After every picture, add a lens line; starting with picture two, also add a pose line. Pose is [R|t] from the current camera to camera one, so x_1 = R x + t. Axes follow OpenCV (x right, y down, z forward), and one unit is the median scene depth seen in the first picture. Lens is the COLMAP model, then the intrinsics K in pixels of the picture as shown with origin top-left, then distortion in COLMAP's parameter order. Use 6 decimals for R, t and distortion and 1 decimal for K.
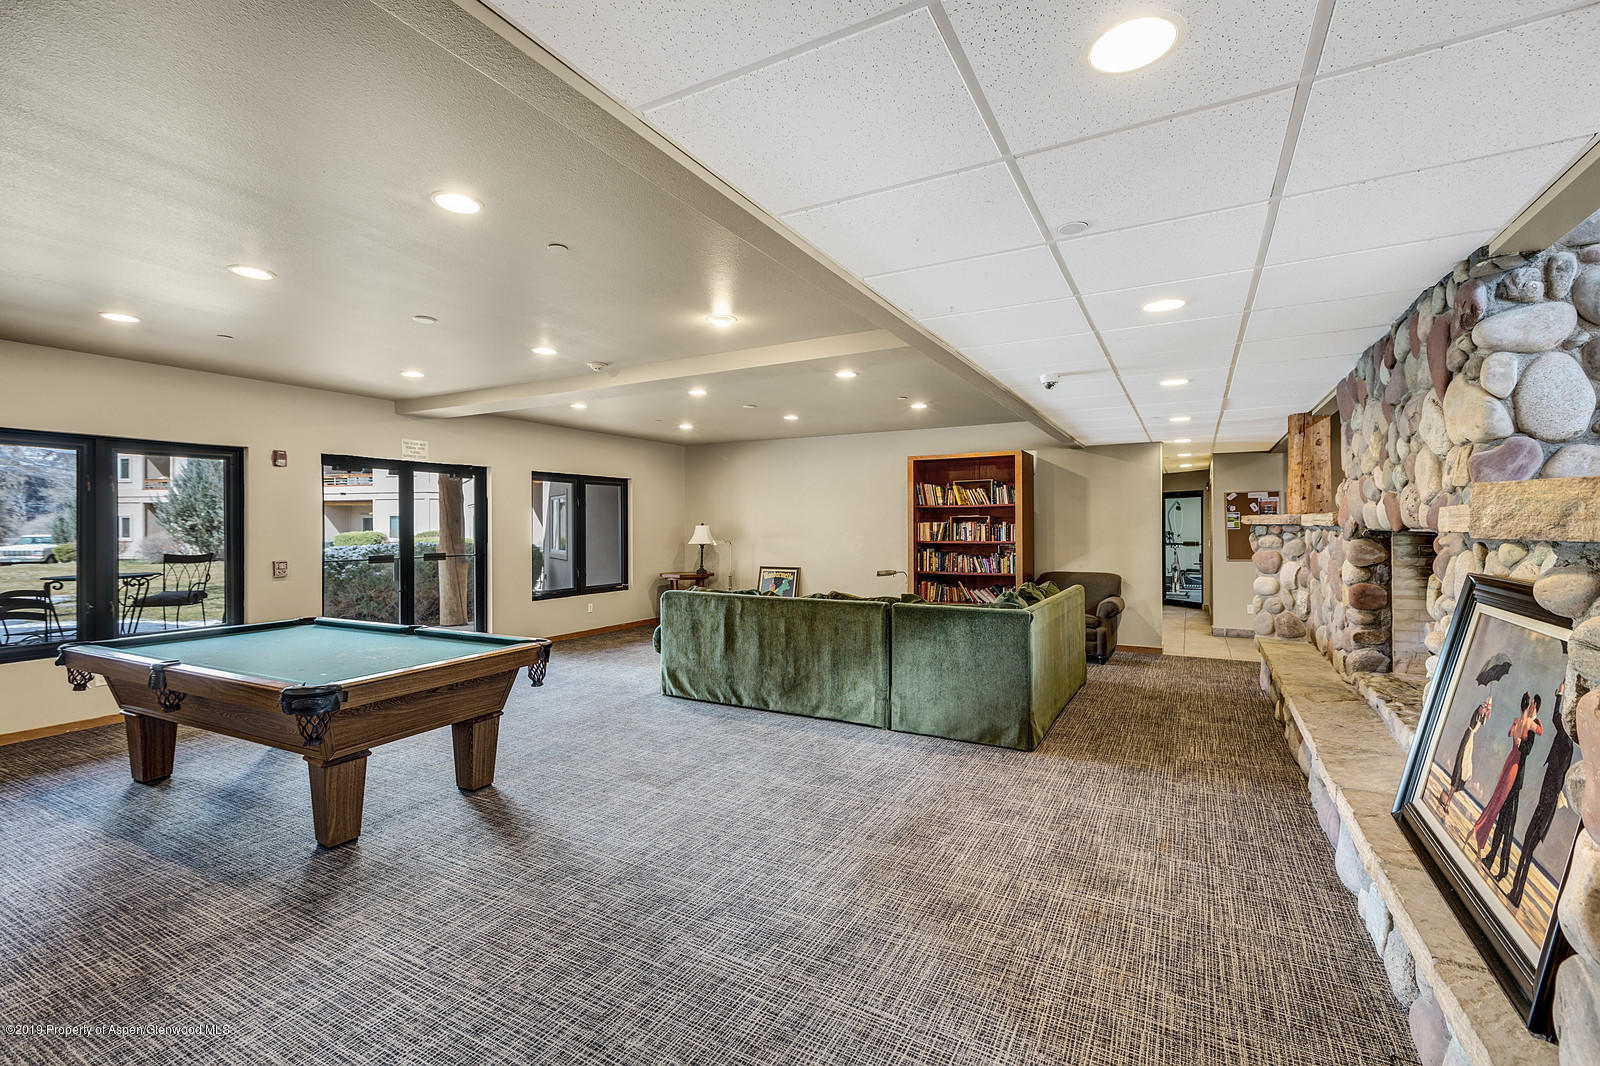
lens RADIAL K [[708.5, 0, 796.9], [0, 708.5, 531.1], [0, 0, 1]] dist [0.018767, -0.000330]
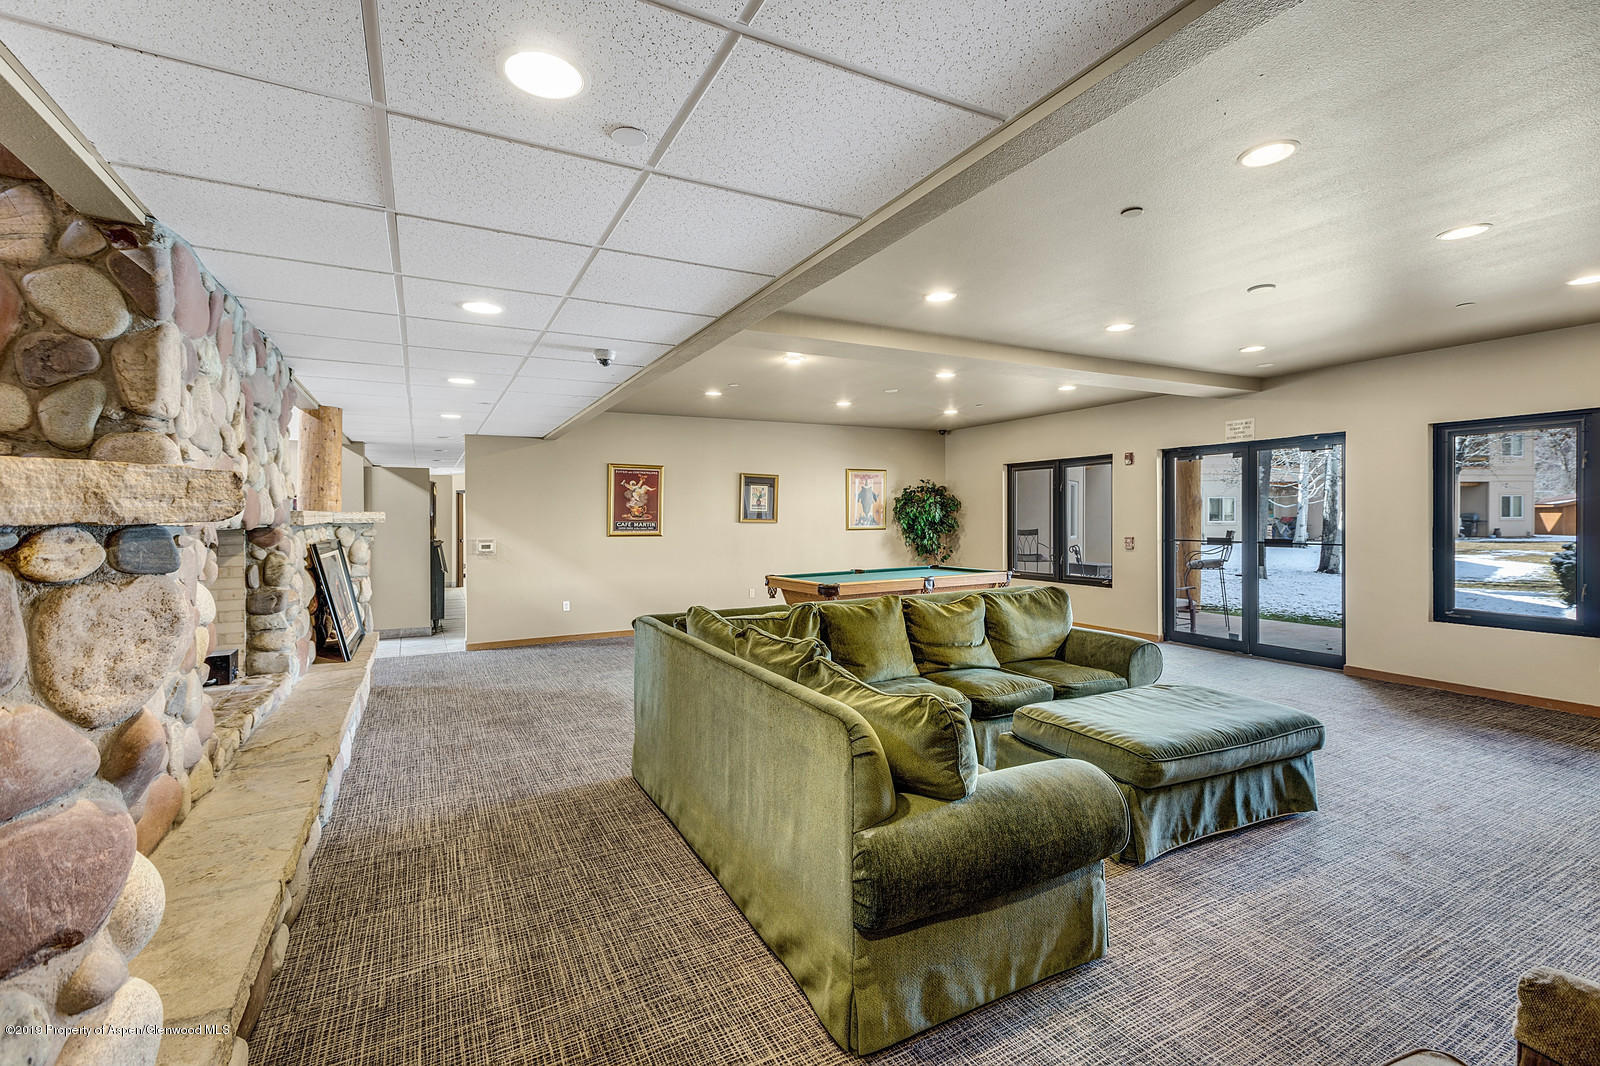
lens RADIAL K [[708.5, 0, 797.1], [0, 708.5, 519.7], [0, 0, 1]] dist [0.018767, -0.000330]
pose [[-0.544758, 0.012512, -0.838500, 0.979675], [0.003469, 0.999914, 0.012667, -0.013994], [0.838586, 0.003991, -0.544755, 1.696547]]
